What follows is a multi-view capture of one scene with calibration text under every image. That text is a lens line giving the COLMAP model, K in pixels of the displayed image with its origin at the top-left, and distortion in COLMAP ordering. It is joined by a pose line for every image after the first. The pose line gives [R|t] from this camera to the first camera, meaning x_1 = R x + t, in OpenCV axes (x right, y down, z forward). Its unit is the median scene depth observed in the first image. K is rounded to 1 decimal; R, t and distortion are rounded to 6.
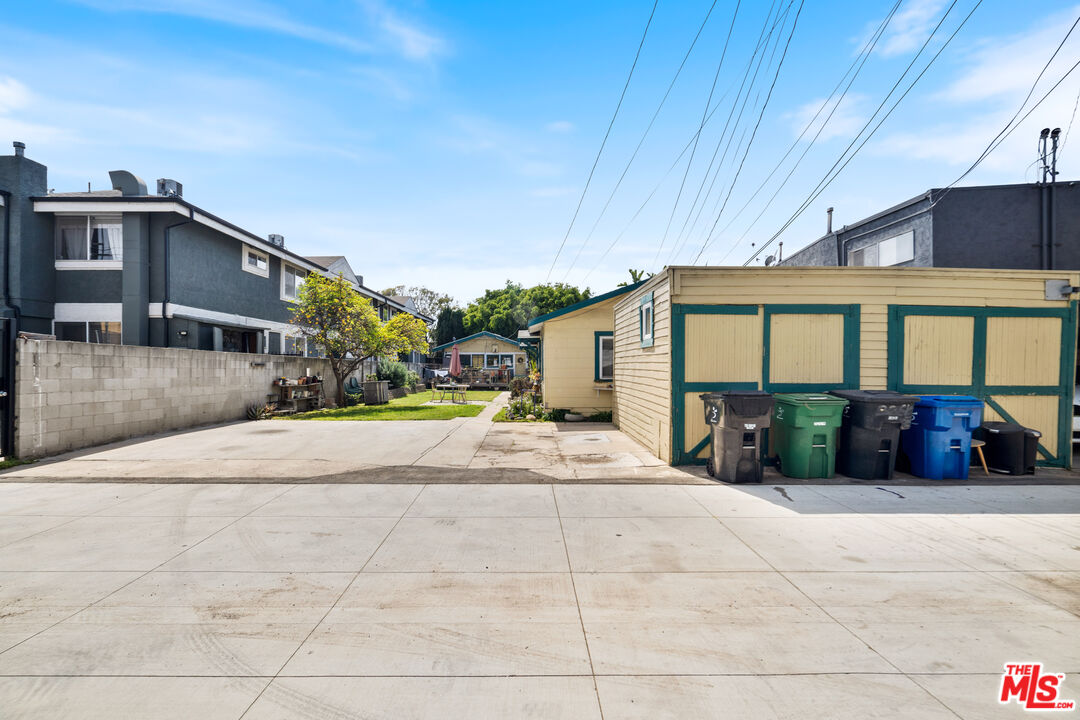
lens RADIAL K [[492.3, 0, 531.9], [0, 492.3, 364.6], [0, 0, 1]] dist [-0.002469, 0.000292]
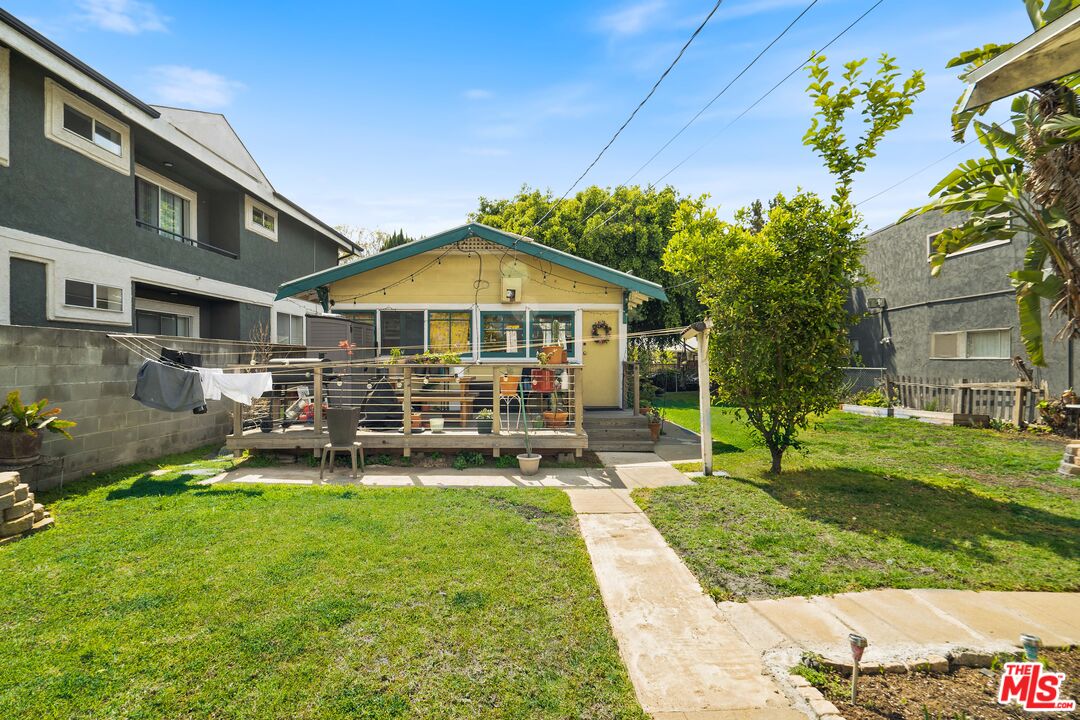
lens RADIAL K [[492.3, 0, 538.1], [0, 492.3, 363.2], [0, 0, 1]] dist [-0.002469, 0.000292]
pose [[0.999812, 0.000738, 0.019399, -0.064832], [-0.001000, 0.999909, 0.013469, 0.005495], [-0.019388, -0.013486, 0.999721, 0.721033]]
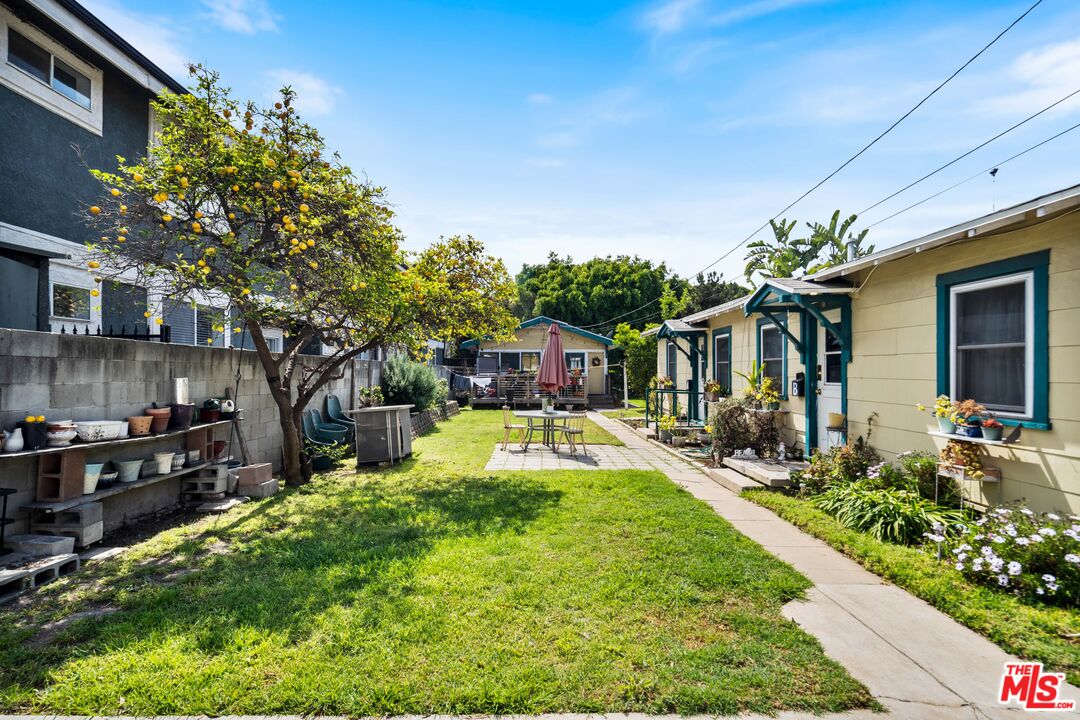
lens RADIAL K [[538.7, 0, 534.1], [0, 538.7, 363.8], [0, 0, 1]] dist [0.004953, 0.000511]
pose [[0.999972, 0.003391, -0.006649, -0.100188], [-0.003445, 0.999962, -0.008052, -0.000024], [0.006622, 0.008075, 0.999945, 0.292156]]
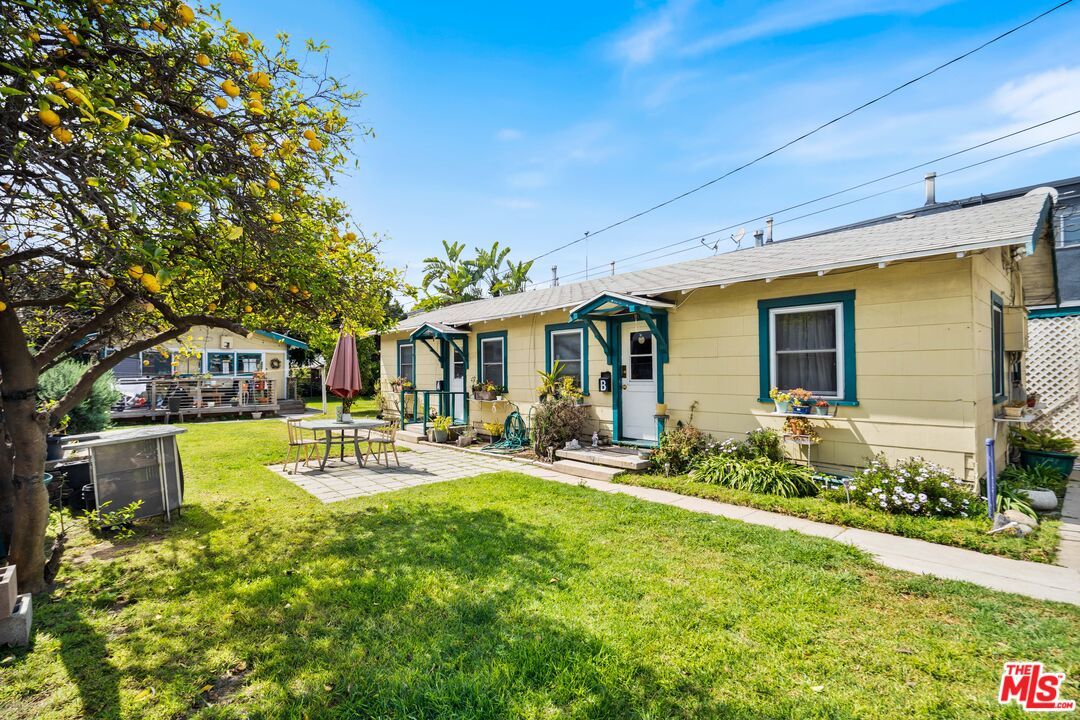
lens RADIAL K [[492.3, 0, 530.7], [0, 492.3, 357.7], [0, 0, 1]] dist [-0.002469, 0.000292]
pose [[0.754265, 0.012955, 0.656442, -0.179809], [0.004469, 0.999681, -0.024864, 0.000415], [-0.656555, 0.021687, 0.753966, 0.356524]]
